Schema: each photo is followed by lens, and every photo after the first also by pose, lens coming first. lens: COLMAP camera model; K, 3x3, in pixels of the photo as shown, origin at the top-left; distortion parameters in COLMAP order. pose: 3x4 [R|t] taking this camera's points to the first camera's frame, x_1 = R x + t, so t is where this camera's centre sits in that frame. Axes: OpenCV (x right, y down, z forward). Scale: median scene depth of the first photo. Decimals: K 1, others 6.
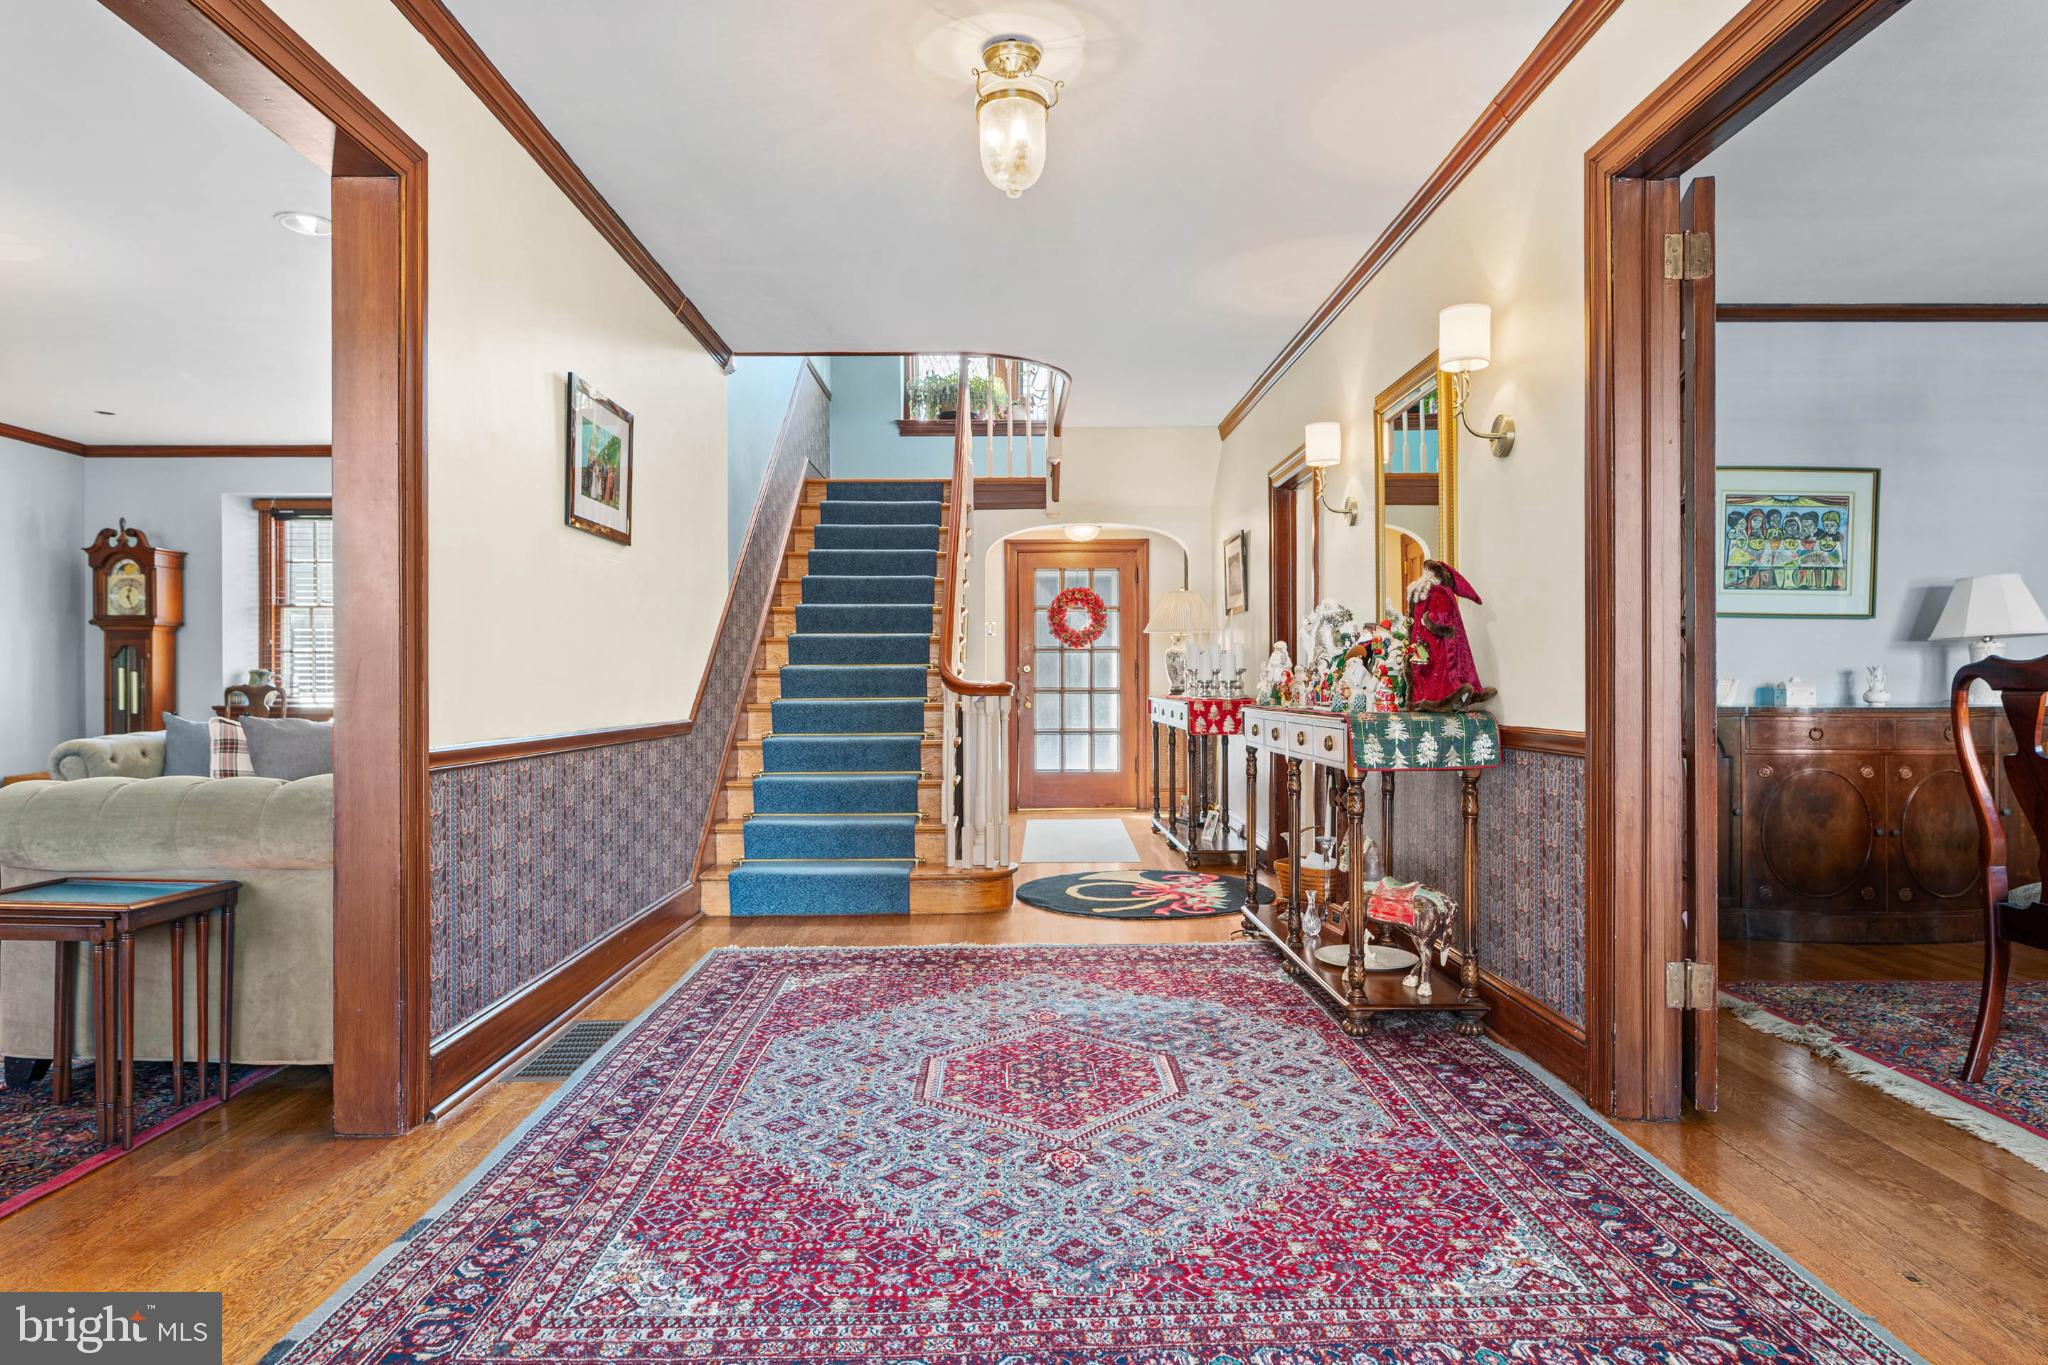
lens RADIAL K [[1195.7, 0, 1022.8], [0, 1195.7, 691.6], [0, 0, 1]] dist [0.001531, -0.002267]
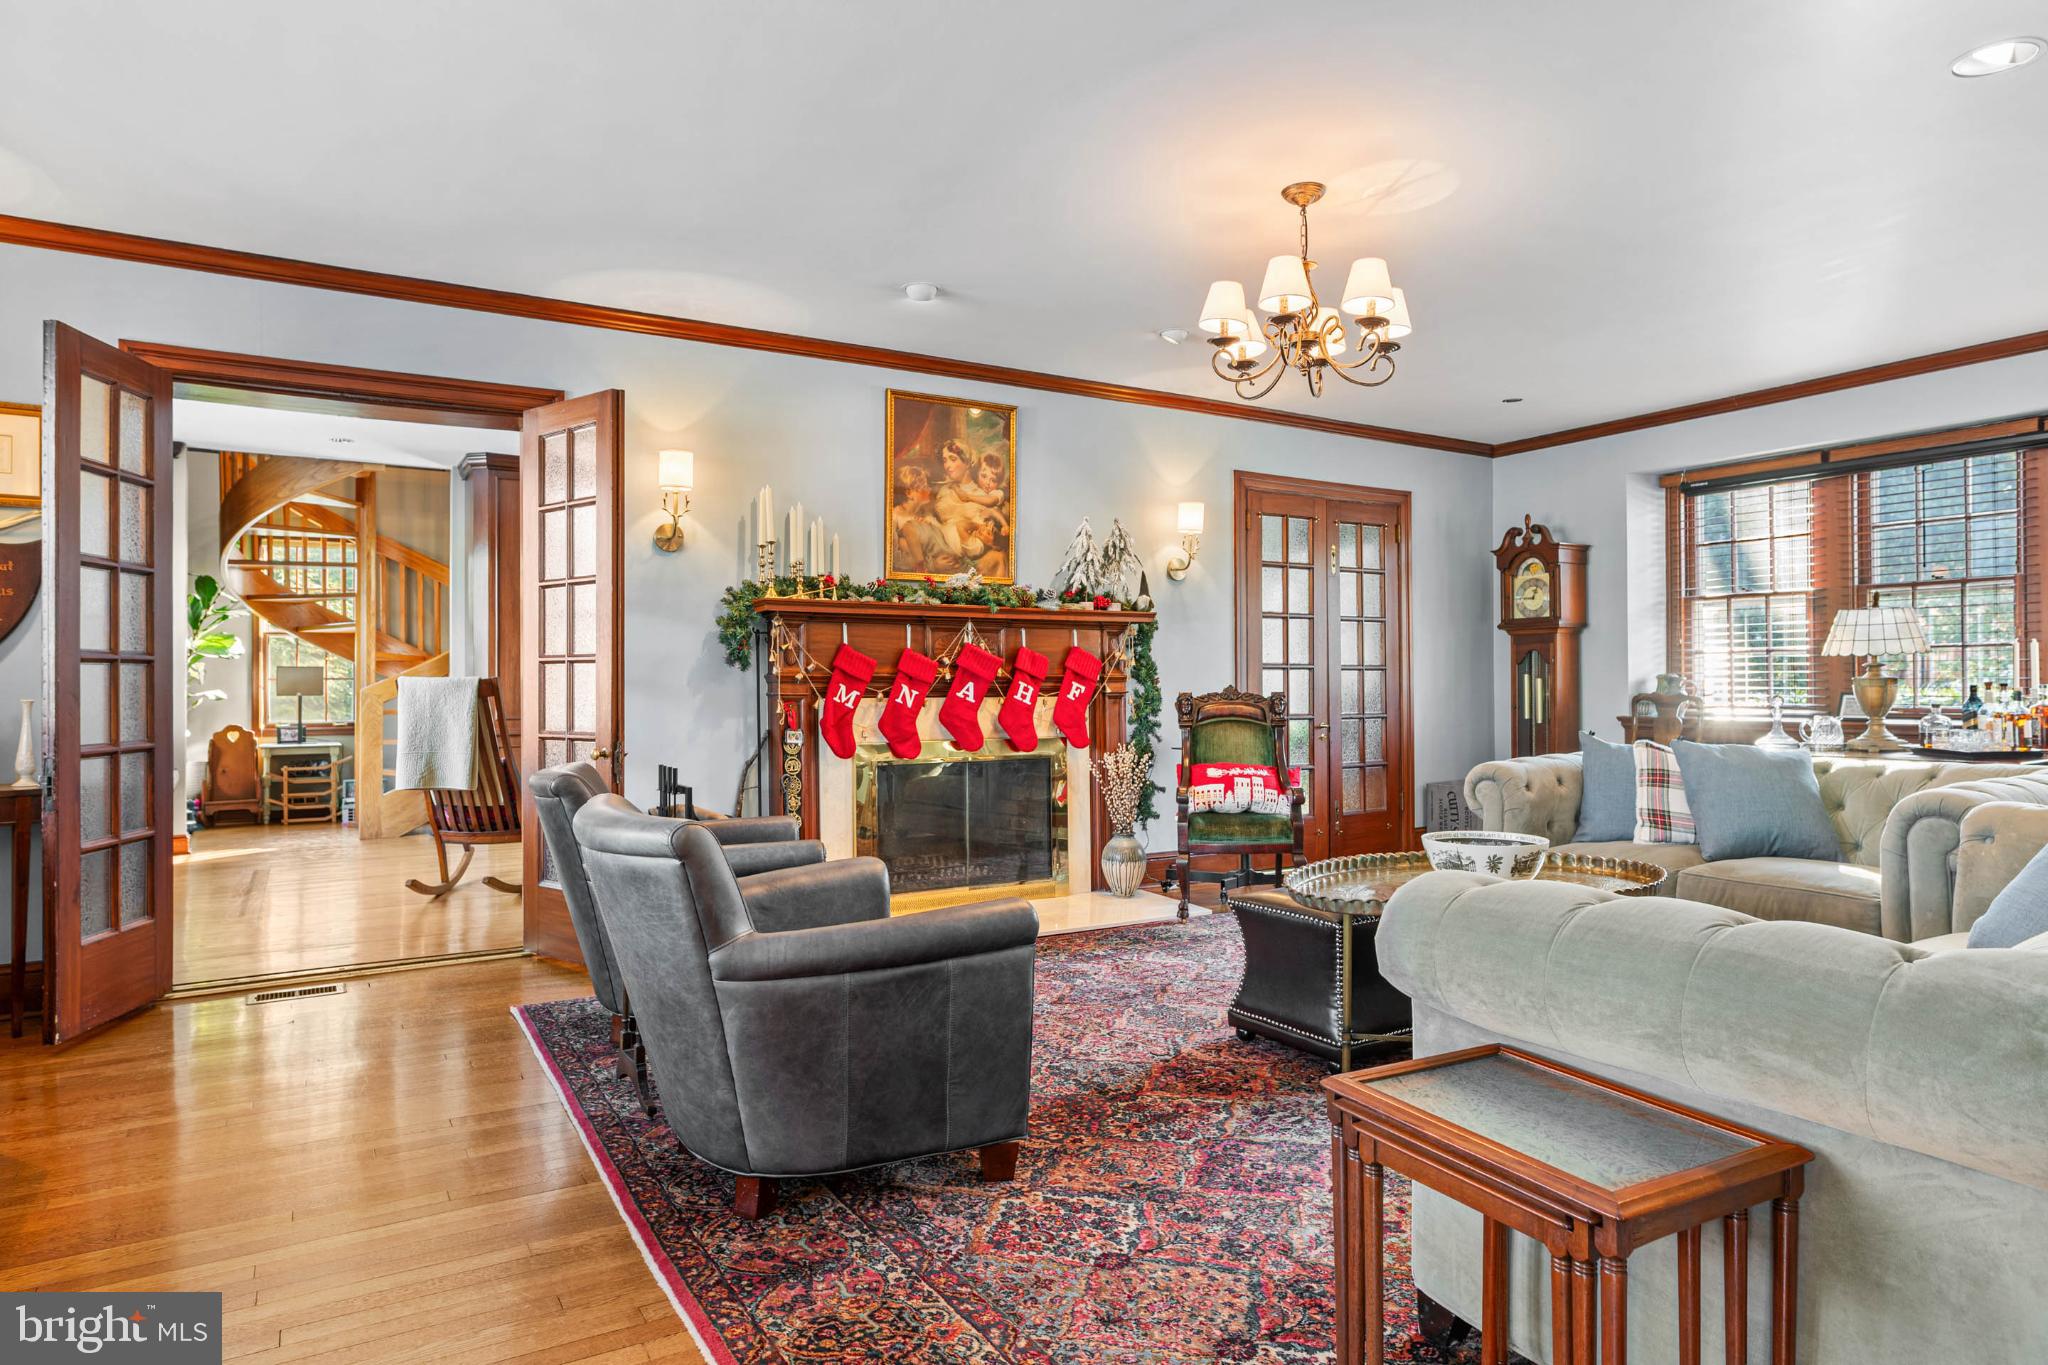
lens RADIAL K [[1175.5, 0, 1026.9], [0, 1175.5, 675.0], [0, 0, 1]] dist [-0.001960, -0.001760]
pose [[0.509303, -0.007894, -0.860551, -0.160487], [-0.001430, 0.999949, -0.010020, -0.009498], [0.860586, 0.006334, 0.509266, 0.193096]]
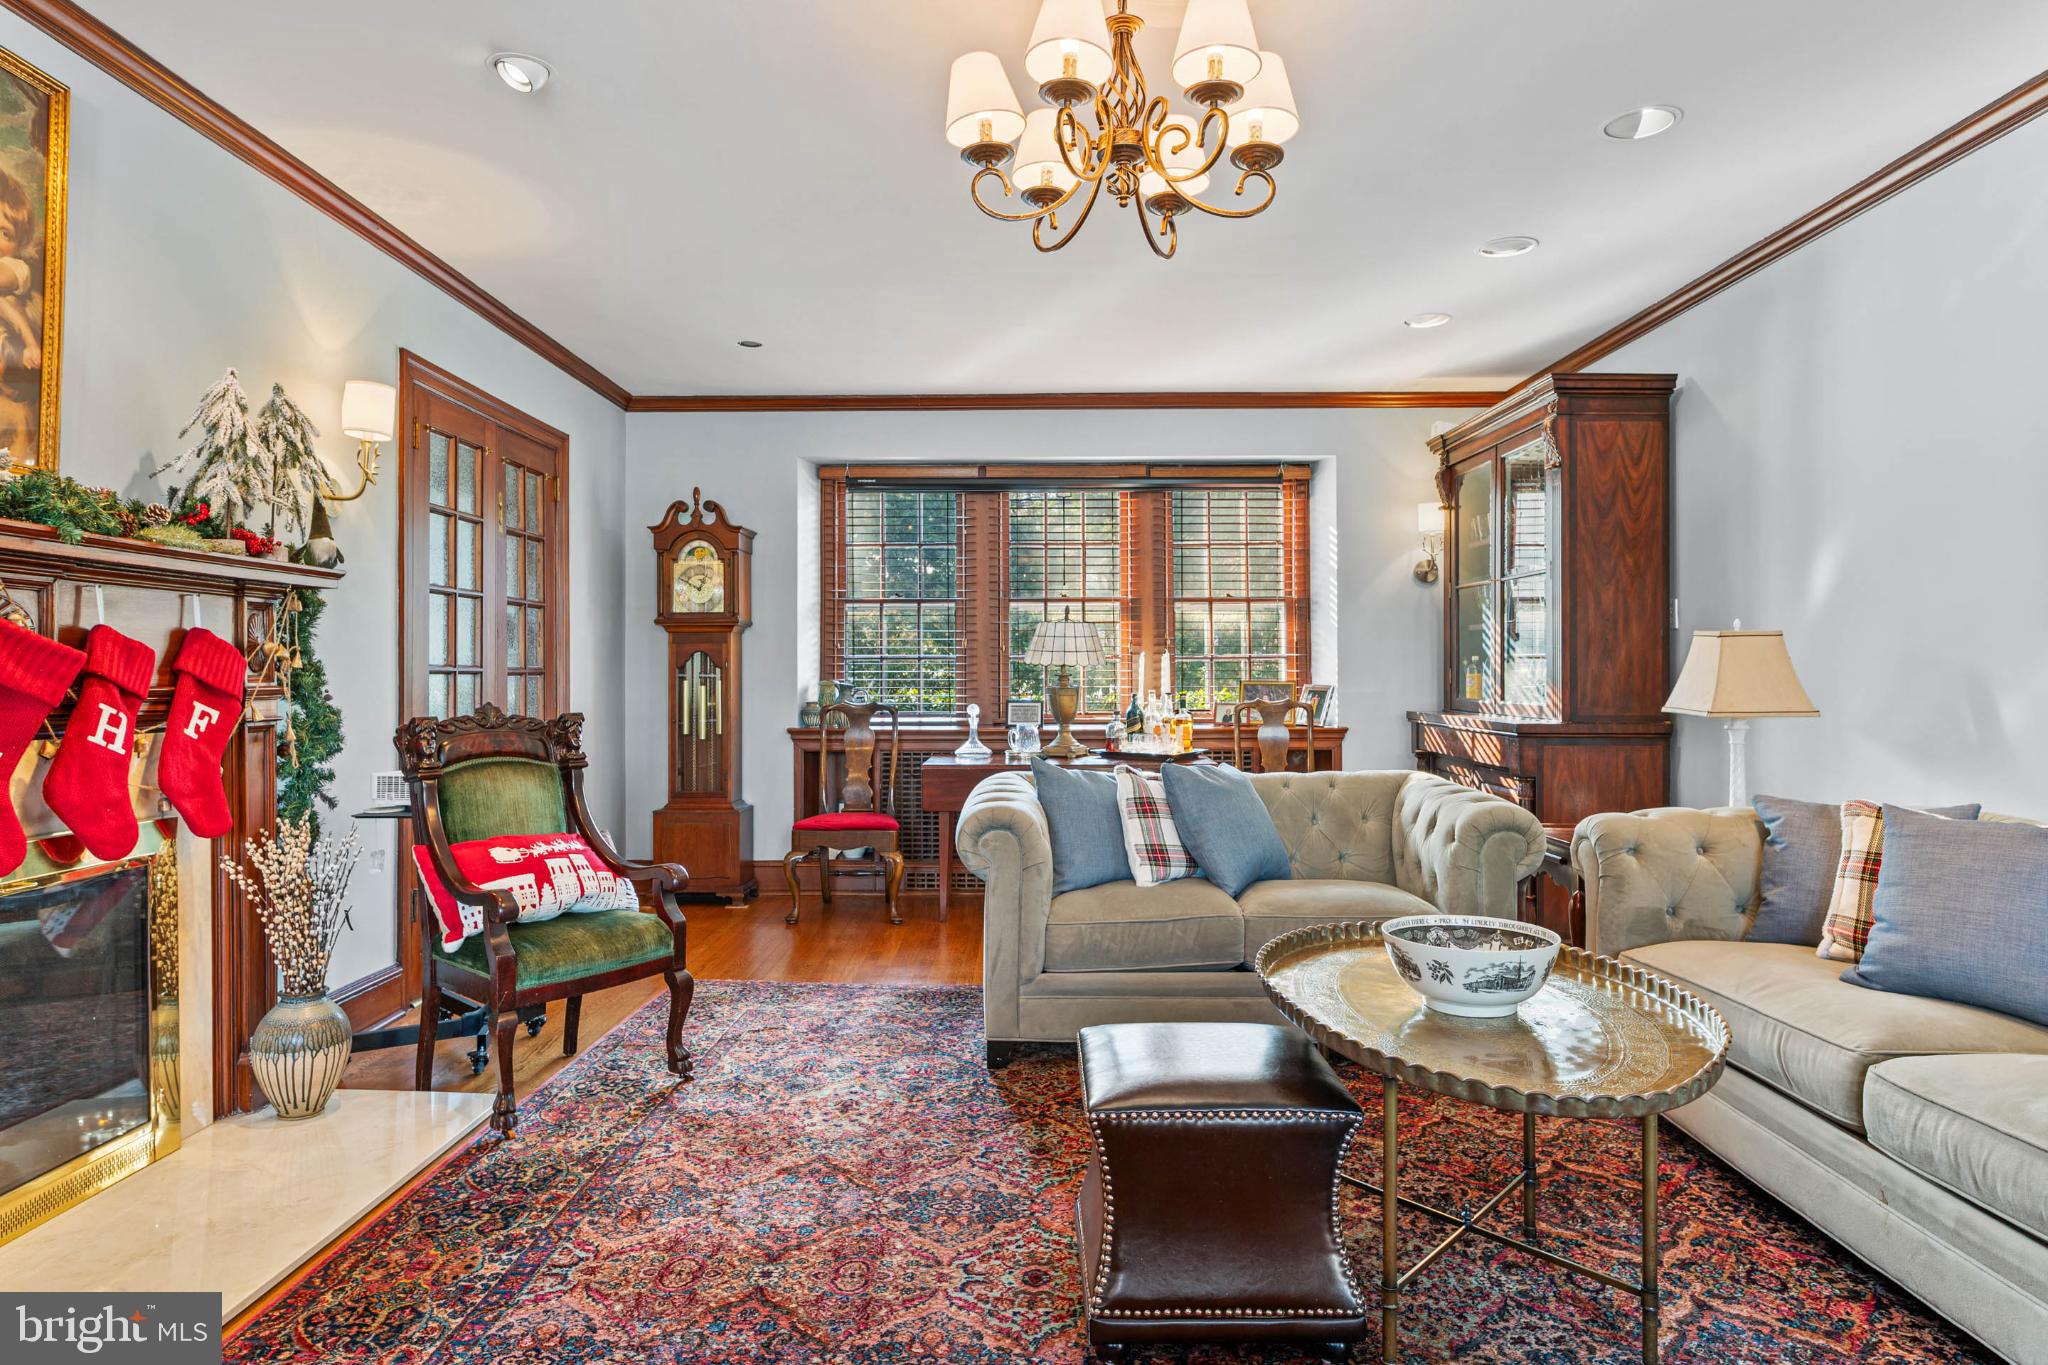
lens RADIAL K [[1181.6, 0, 1006.0], [0, 1181.6, 658.9], [0, 0, 1]] dist [0.003854, 0.000694]
pose [[0.999756, -0.000252, -0.022071, -0.533654], [-0.000200, 0.999791, -0.020462, -0.018425], [0.022072, 0.020461, 0.999547, 0.240185]]
